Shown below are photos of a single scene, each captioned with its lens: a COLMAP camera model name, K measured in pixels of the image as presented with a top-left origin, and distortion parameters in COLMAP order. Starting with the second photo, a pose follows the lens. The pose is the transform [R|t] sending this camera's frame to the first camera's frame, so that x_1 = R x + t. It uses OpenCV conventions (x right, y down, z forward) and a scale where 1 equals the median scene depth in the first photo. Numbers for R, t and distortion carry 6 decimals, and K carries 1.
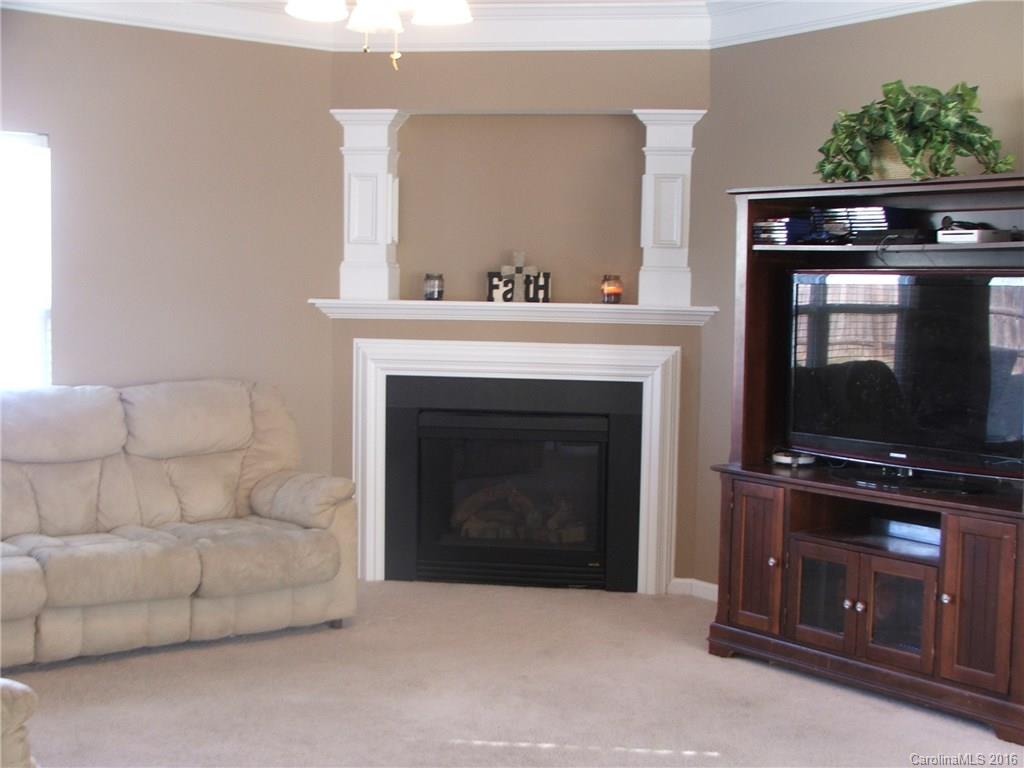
lens RADIAL K [[1413.7, 0, 510.9], [0, 1413.7, 387.3], [0, 0, 1]] dist [-0.026043, 0.000000]
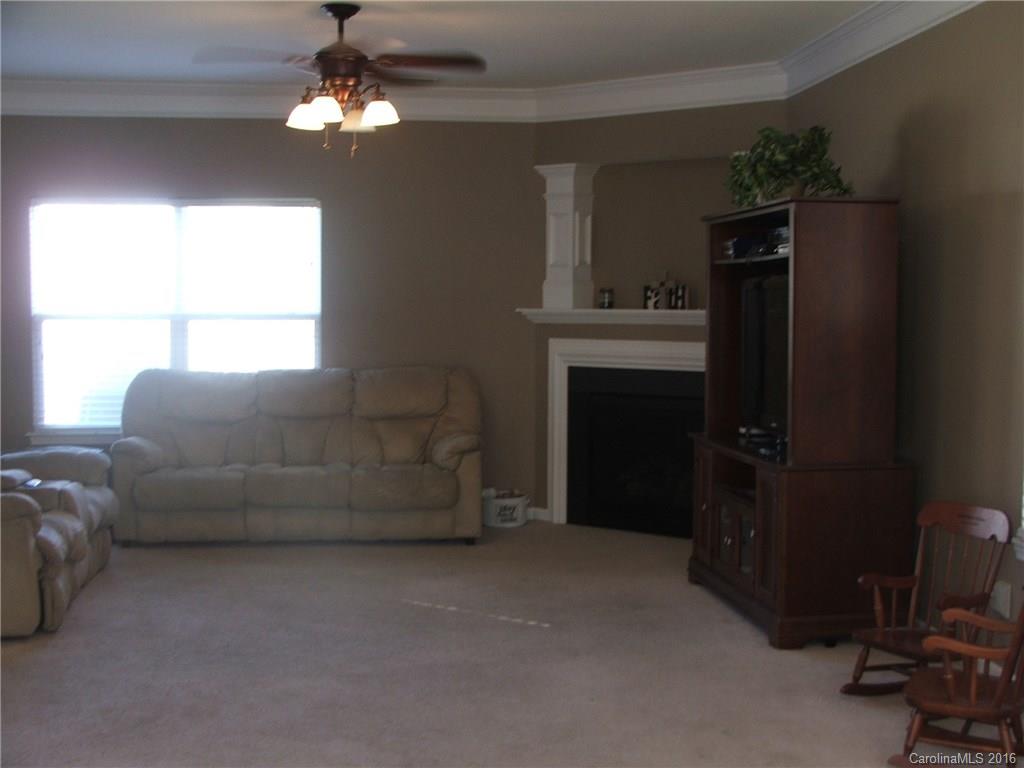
lens RADIAL K [[1413.7, 0, 515.2], [0, 1413.7, 382.0], [0, 0, 1]] dist [-0.026043, 0.000000]
pose [[0.855116, 0.014611, -0.518231, 0.547016], [-0.025457, 0.999580, -0.013824, 0.025266], [0.517812, 0.025014, 0.855129, -0.144113]]
